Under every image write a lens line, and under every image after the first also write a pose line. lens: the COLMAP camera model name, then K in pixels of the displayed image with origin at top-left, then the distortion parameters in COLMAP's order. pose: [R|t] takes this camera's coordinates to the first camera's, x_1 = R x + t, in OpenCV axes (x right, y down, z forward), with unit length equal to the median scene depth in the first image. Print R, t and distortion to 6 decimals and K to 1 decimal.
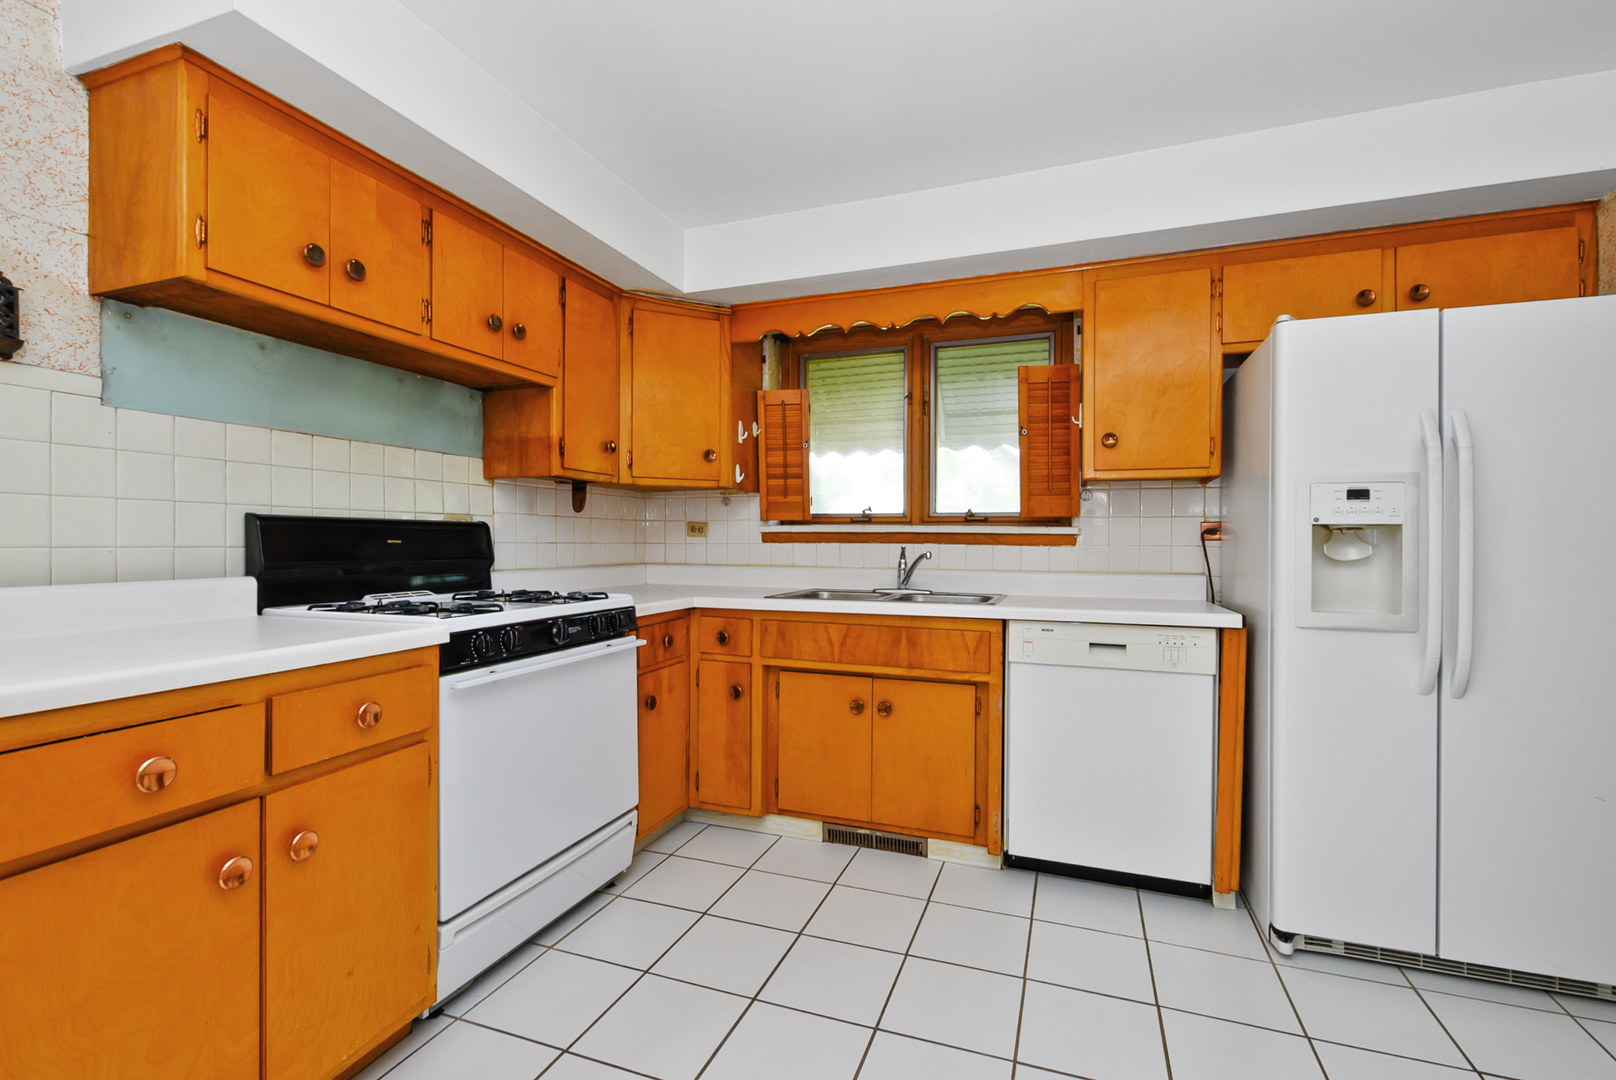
lens RADIAL K [[716.7, 0, 815.5], [0, 716.7, 543.7], [0, 0, 1]] dist [0.012817, -0.000801]
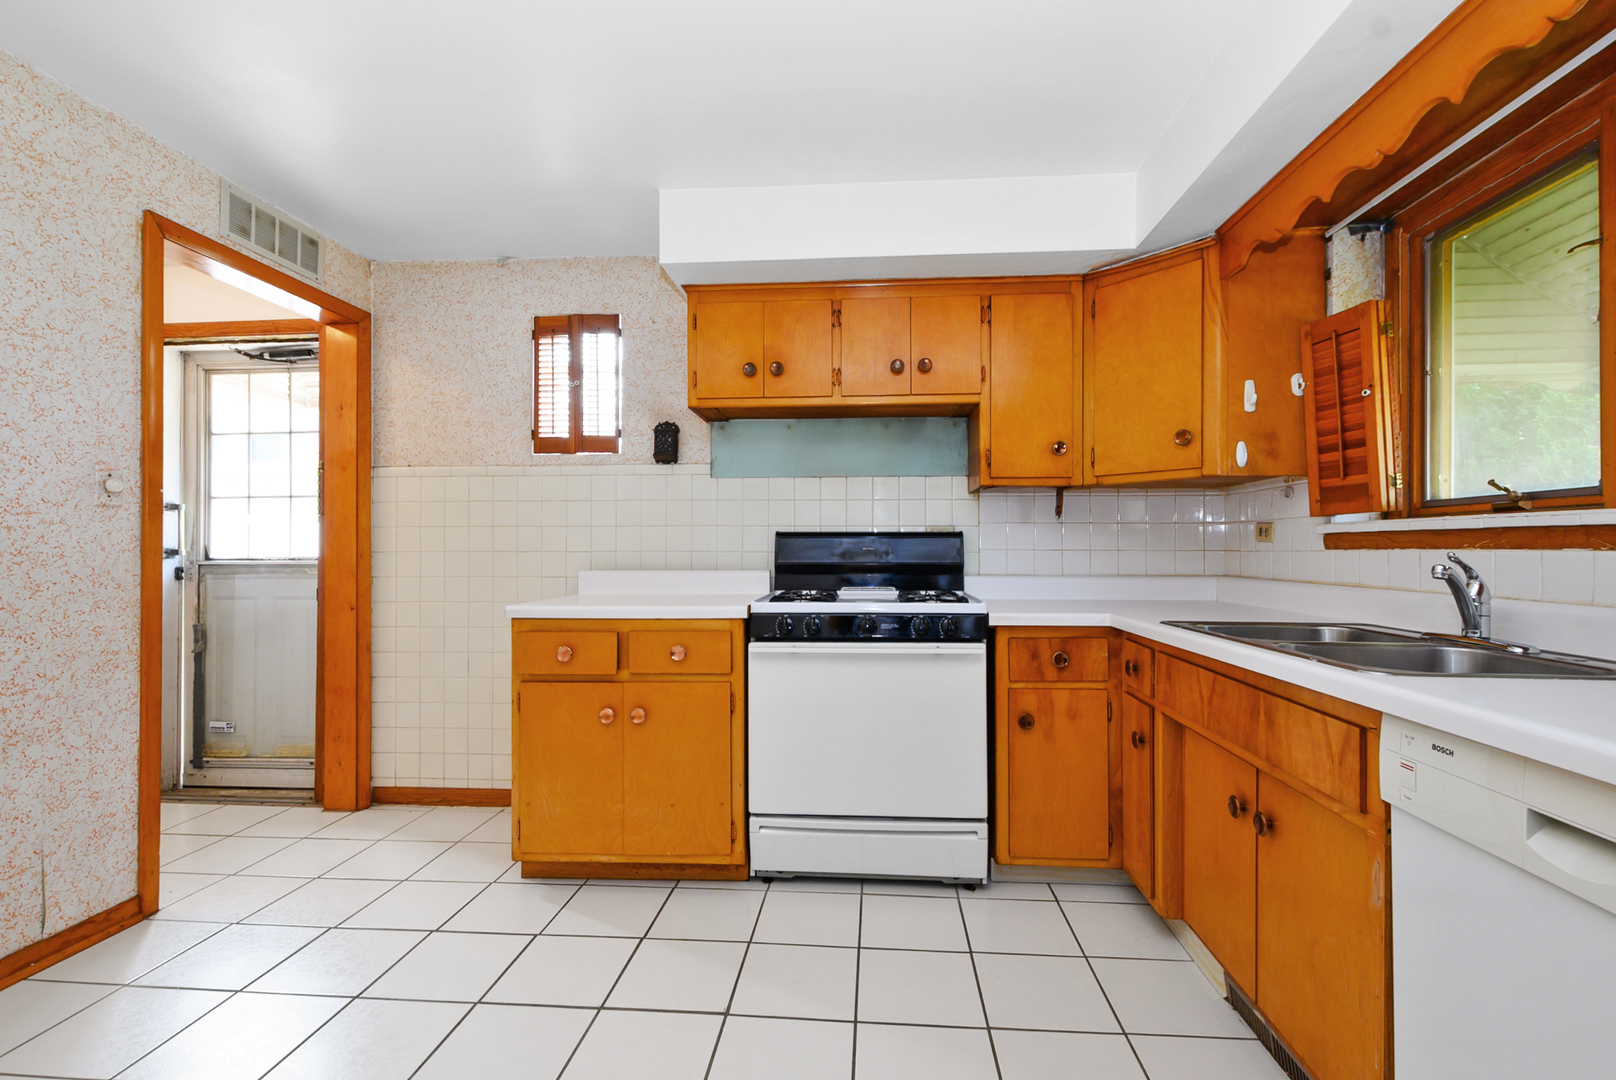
lens RADIAL K [[716.7, 0, 819.3], [0, 716.7, 543.7], [0, 0, 1]] dist [0.012817, -0.000801]
pose [[0.275595, -0.009559, -0.961226, 0.564042], [-0.000787, 0.999948, -0.010169, 0.001310], [0.961273, 0.003559, 0.275573, 0.460285]]
